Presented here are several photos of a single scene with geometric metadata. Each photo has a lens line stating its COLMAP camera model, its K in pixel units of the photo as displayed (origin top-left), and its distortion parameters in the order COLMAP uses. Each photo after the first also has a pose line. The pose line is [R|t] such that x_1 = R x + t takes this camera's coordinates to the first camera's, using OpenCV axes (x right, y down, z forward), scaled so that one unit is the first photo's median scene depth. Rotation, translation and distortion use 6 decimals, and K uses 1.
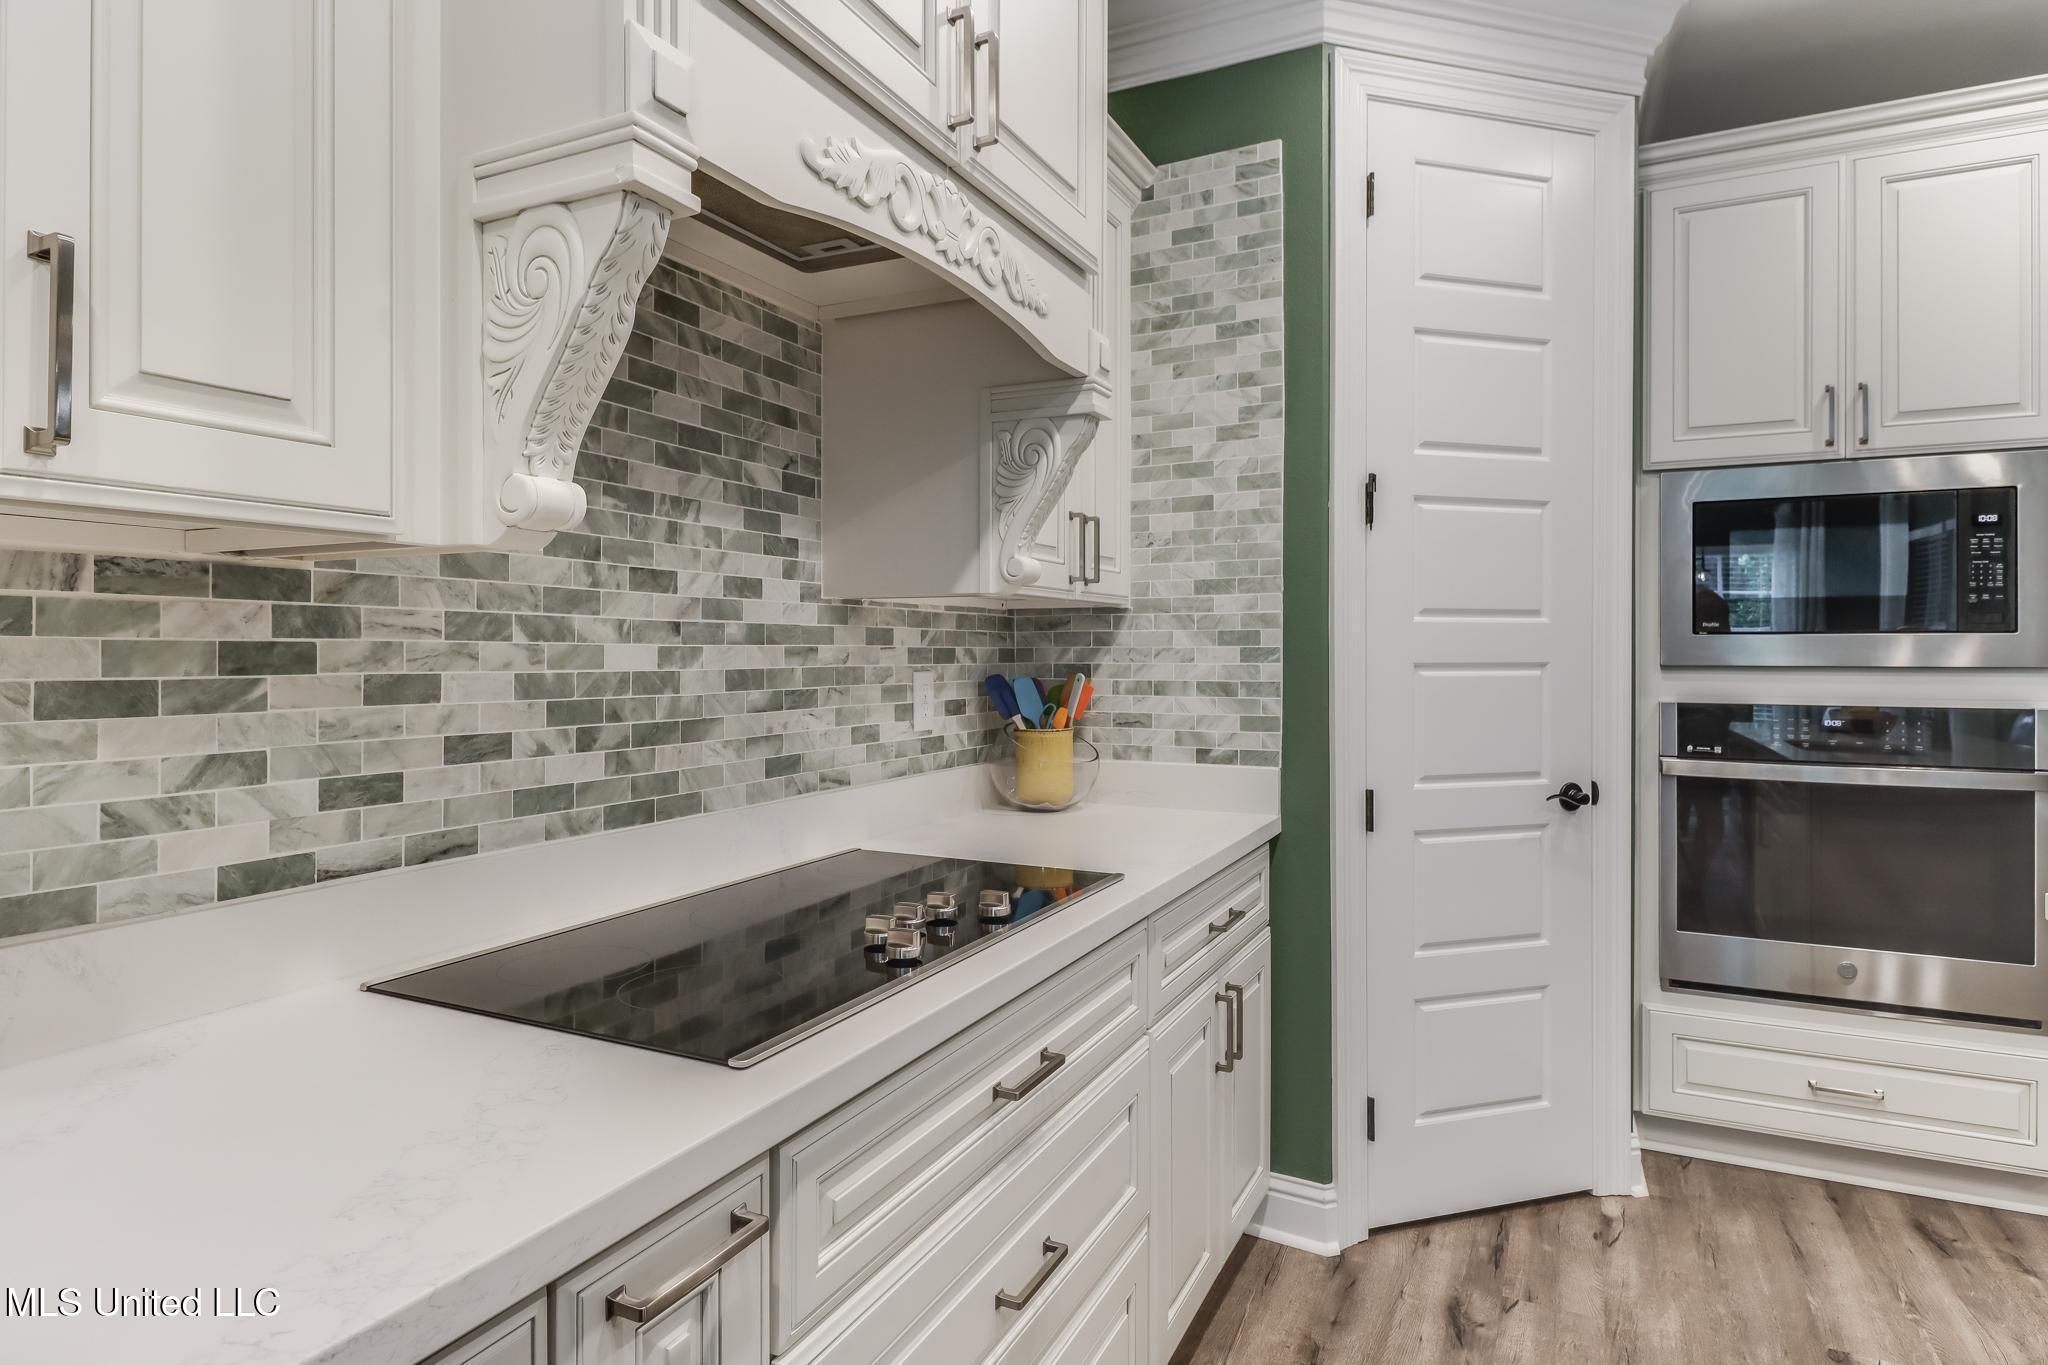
lens RADIAL K [[1126.9, 0, 1016.2], [0, 1126.9, 650.1], [0, 0, 1]] dist [0.004404, -0.000717]
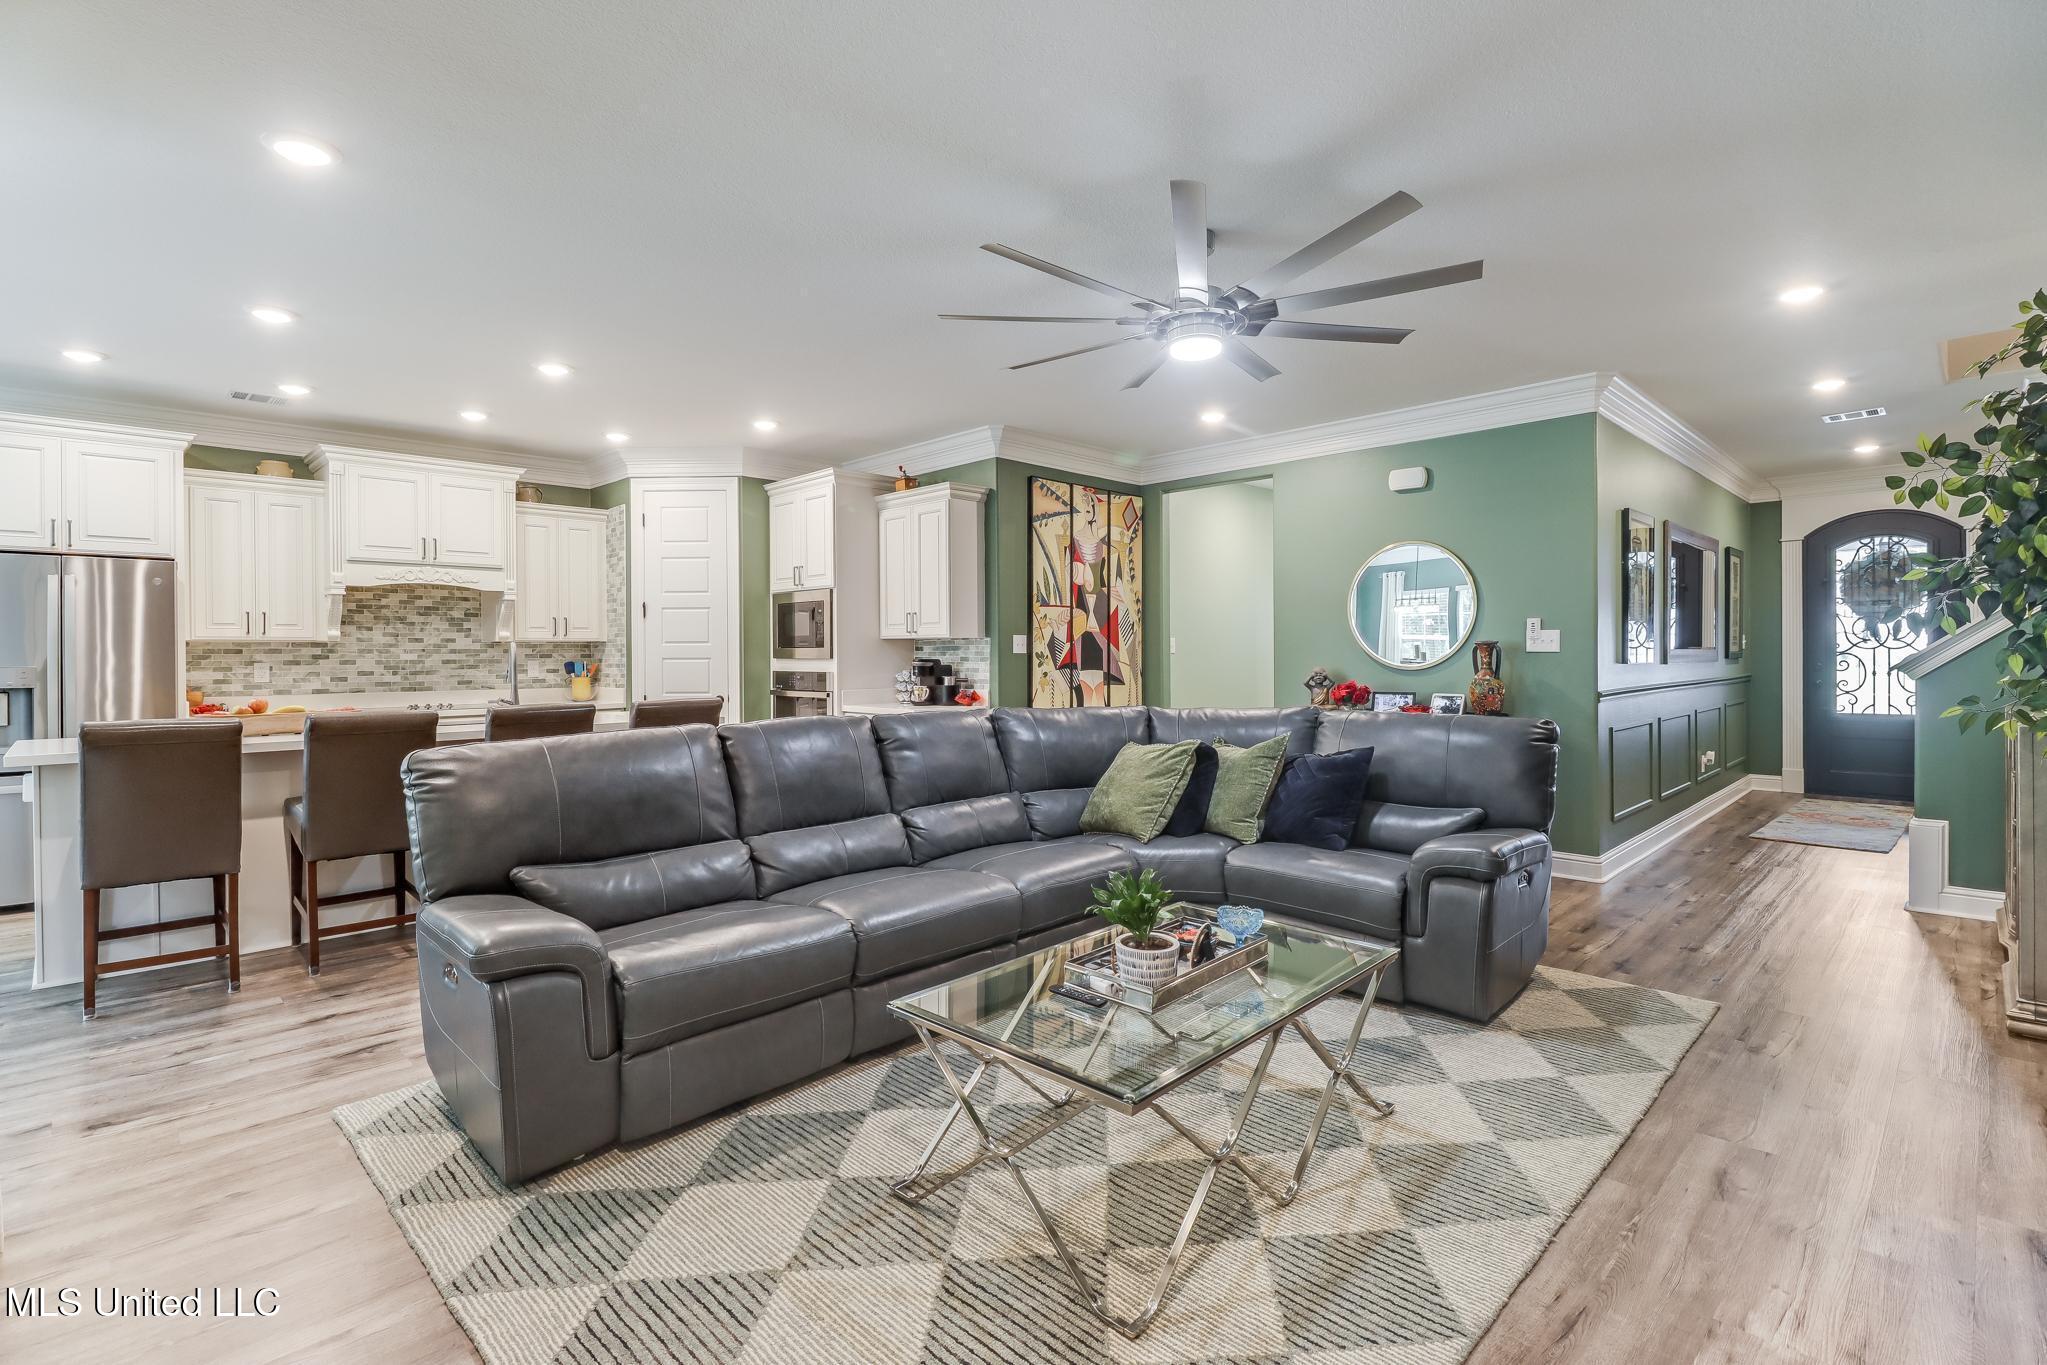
lens RADIAL K [[967.0, 0, 1022.6], [0, 967.0, 662.6], [0, 0, 1]] dist [-0.000997, -0.000024]
pose [[0.947655, 0.000394, -0.319295, 3.196602], [0.003788, 0.999915, 0.012476, -0.009159], [0.319273, -0.013032, 0.947573, -1.916533]]
